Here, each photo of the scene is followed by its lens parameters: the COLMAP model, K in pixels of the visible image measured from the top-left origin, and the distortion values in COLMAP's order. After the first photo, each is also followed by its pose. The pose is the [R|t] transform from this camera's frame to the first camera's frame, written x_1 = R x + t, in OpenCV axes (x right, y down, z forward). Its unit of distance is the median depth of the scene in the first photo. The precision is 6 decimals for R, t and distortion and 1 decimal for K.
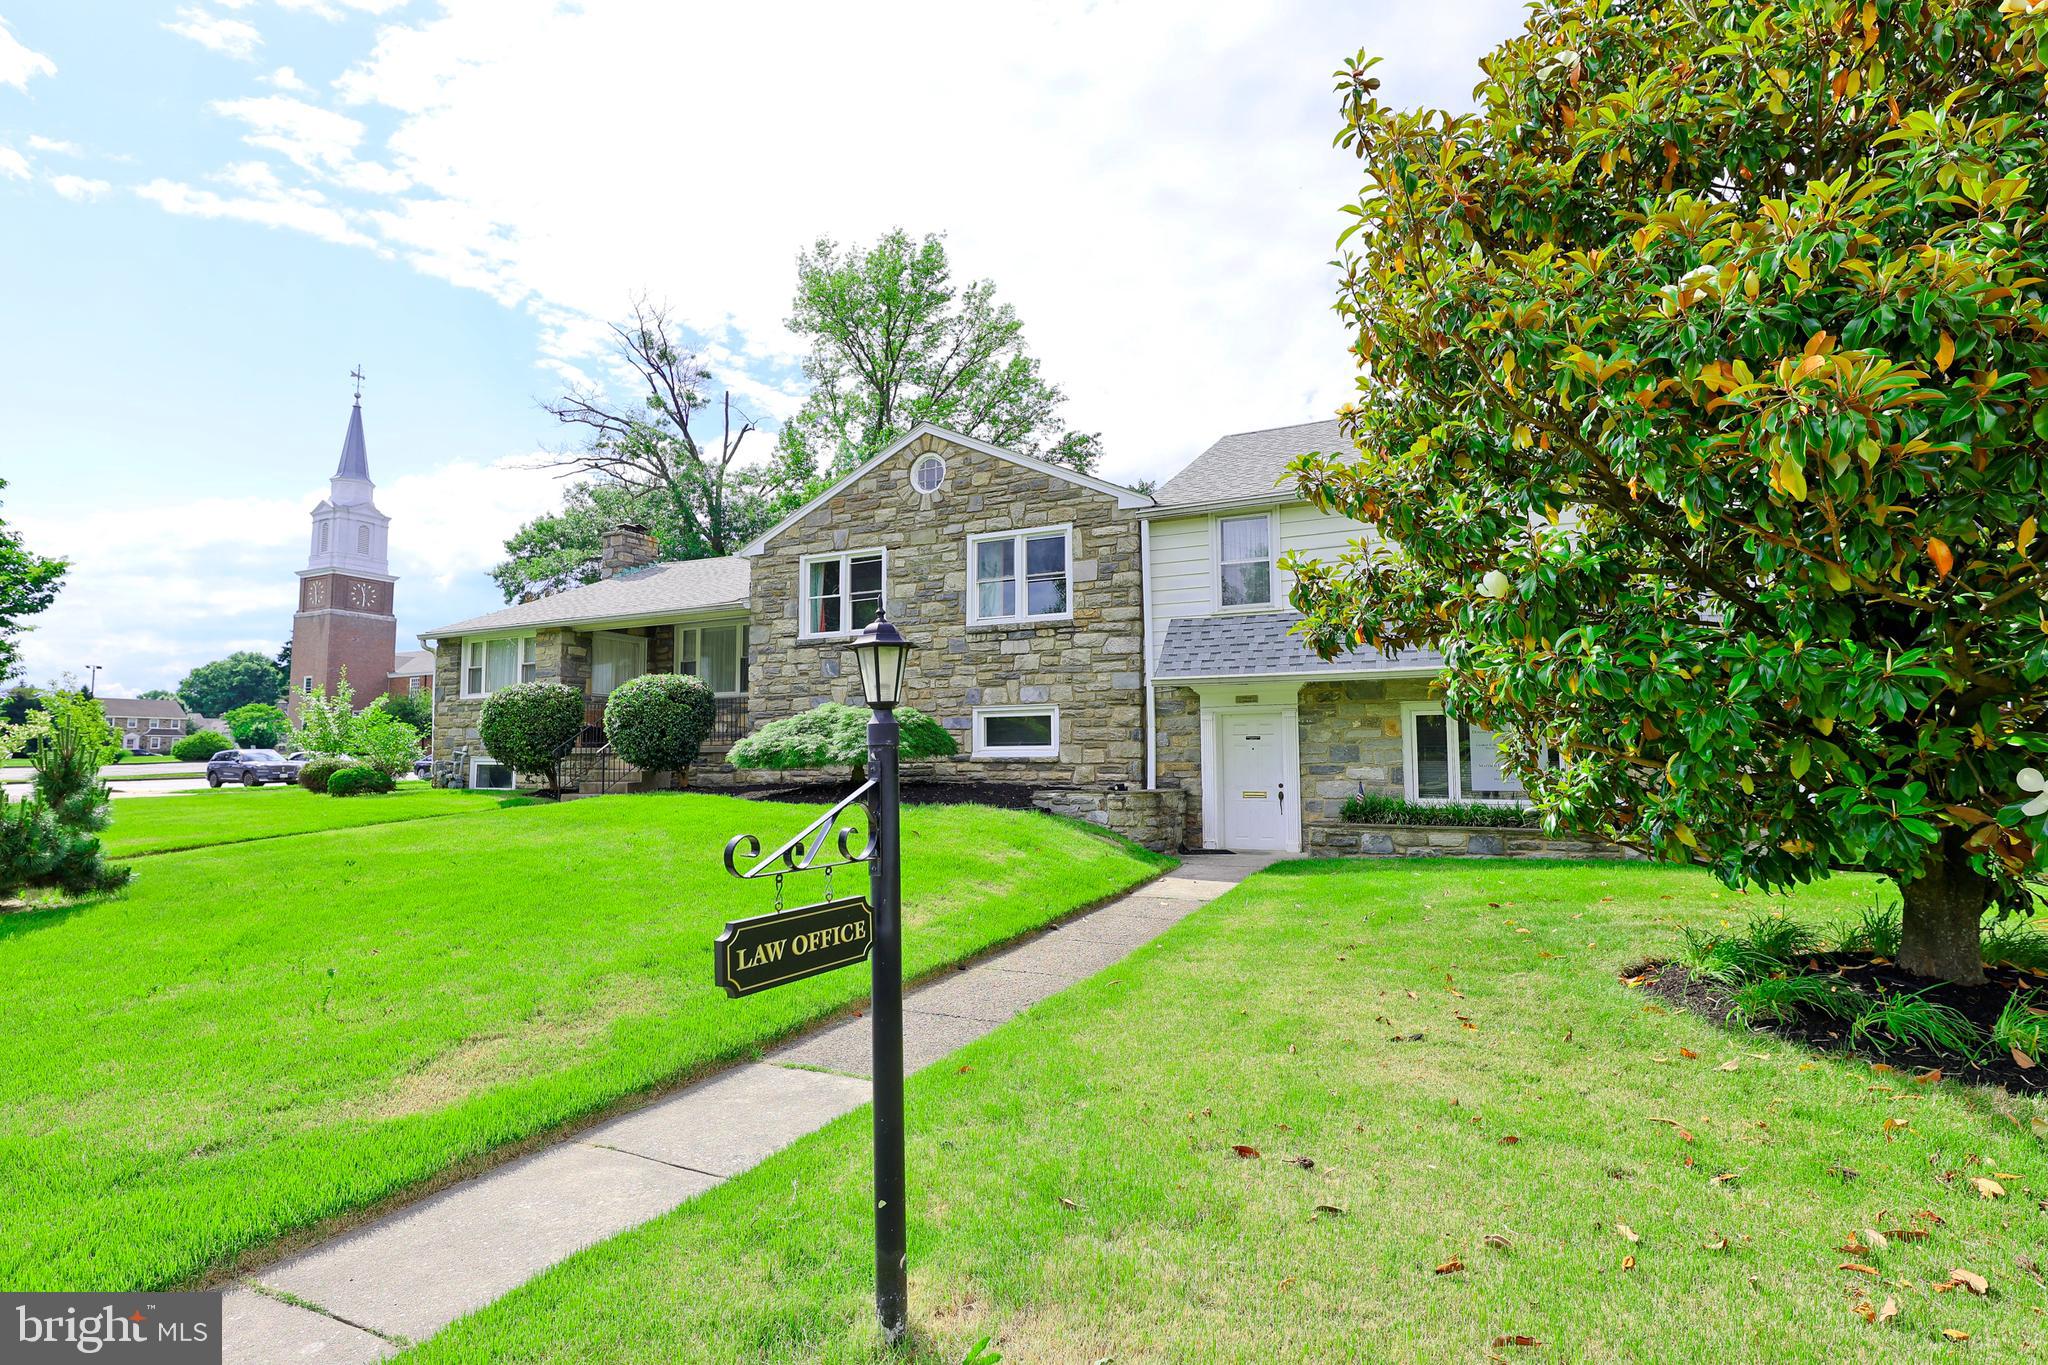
lens RADIAL K [[990.3, 0, 1024.0], [0, 990.3, 682.5], [0, 0, 1]] dist [0.017897, -0.000909]
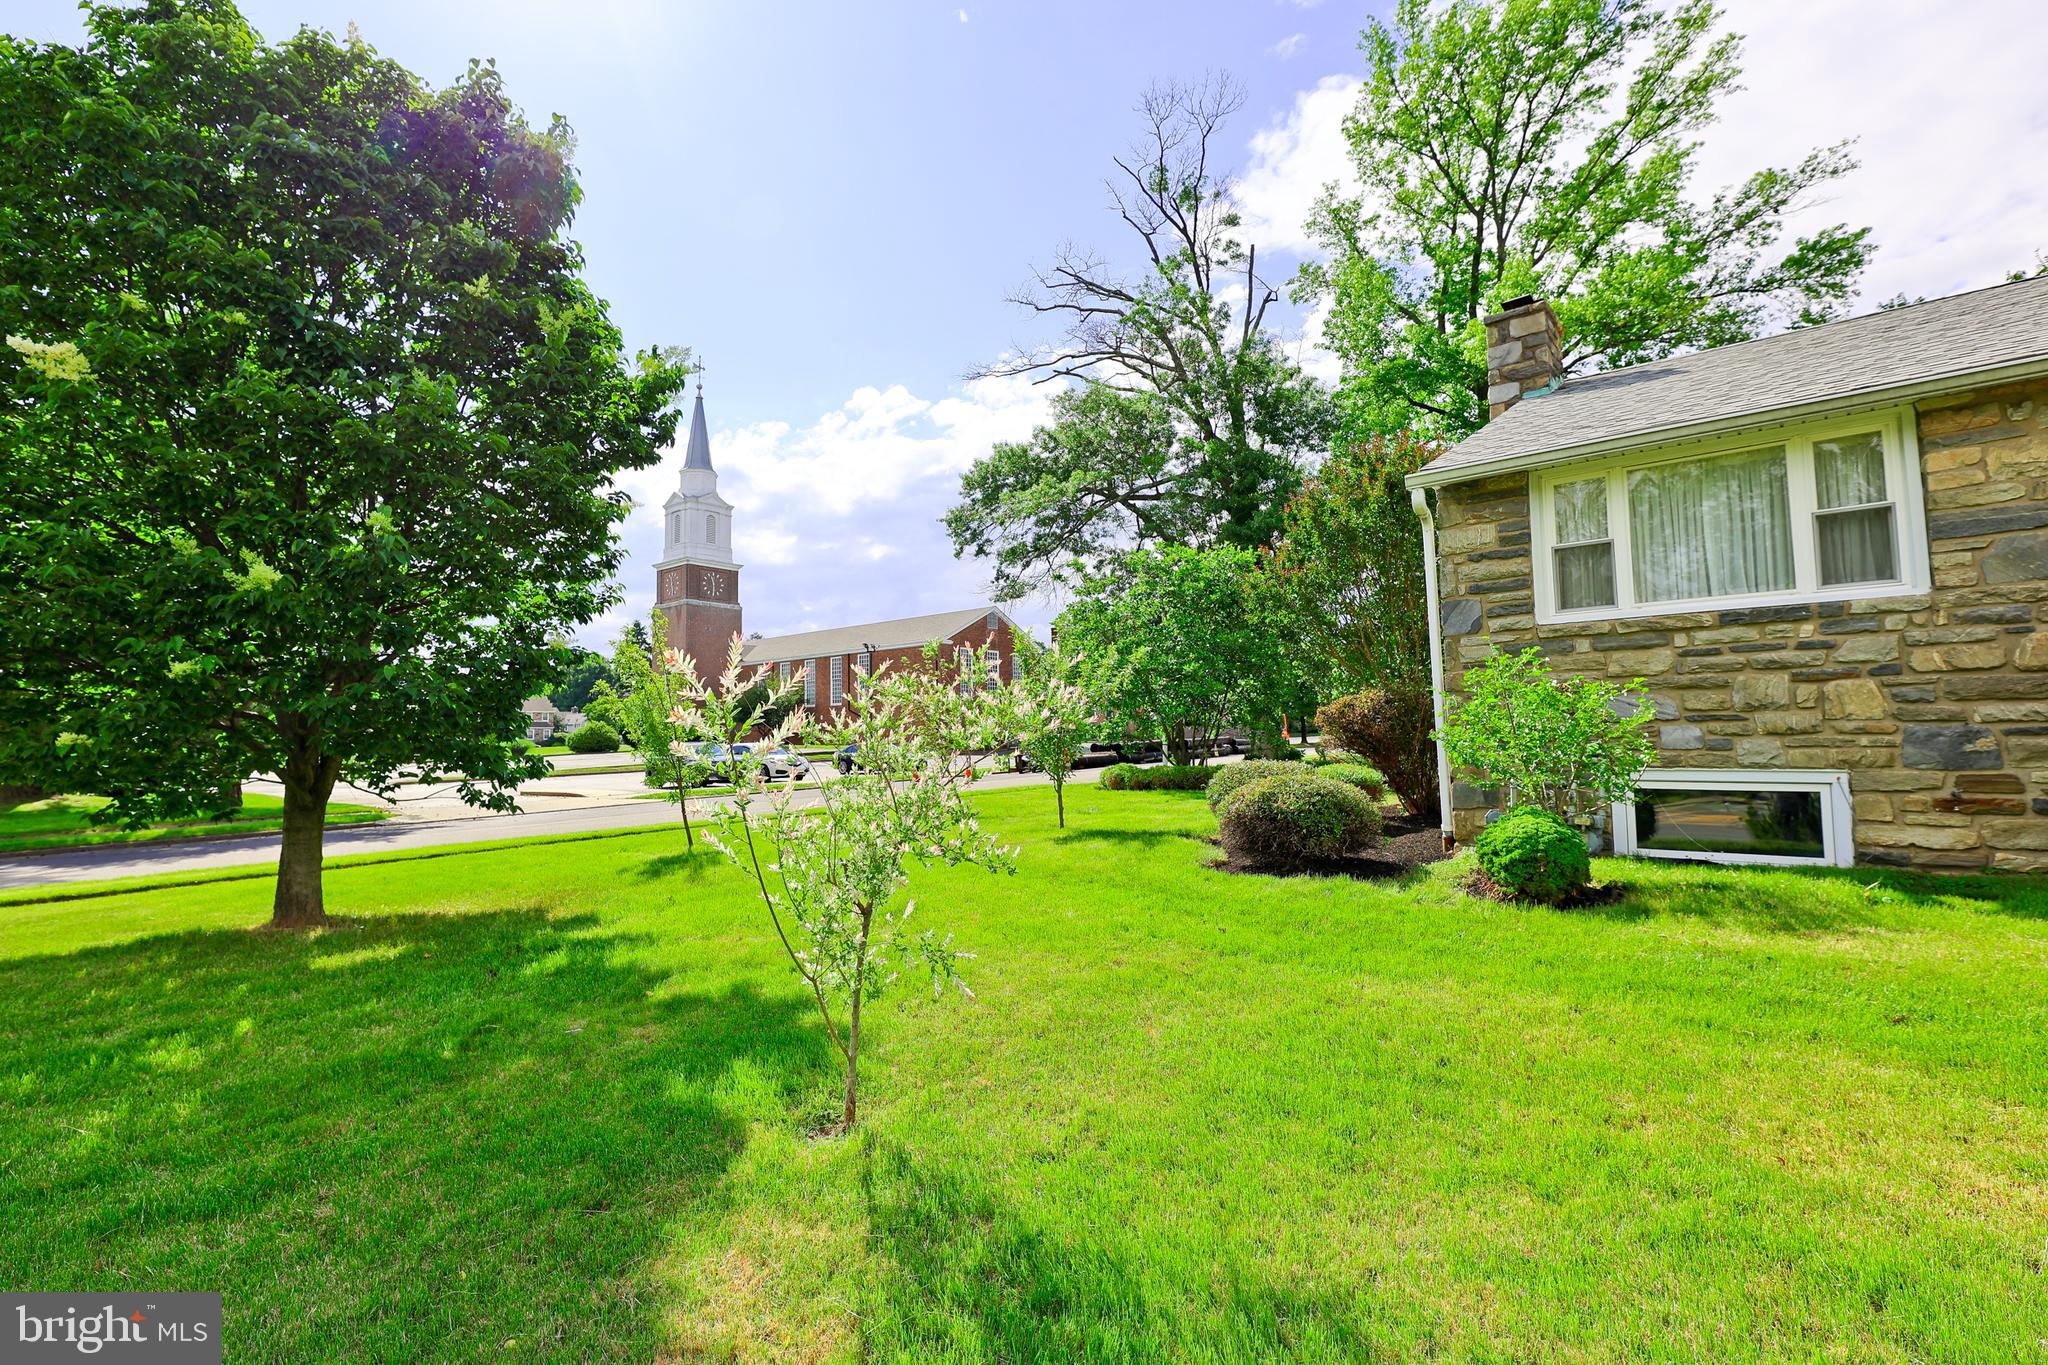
lens RADIAL K [[934.7, 0, 1024.0], [0, 934.7, 682.5], [0, 0, 1]] dist [0.000667, 0.000143]
pose [[0.978520, -0.028477, -0.204175, -0.692062], [0.032302, 0.999359, 0.015427, 0.027502], [0.203605, -0.021691, 0.978813, 0.587772]]
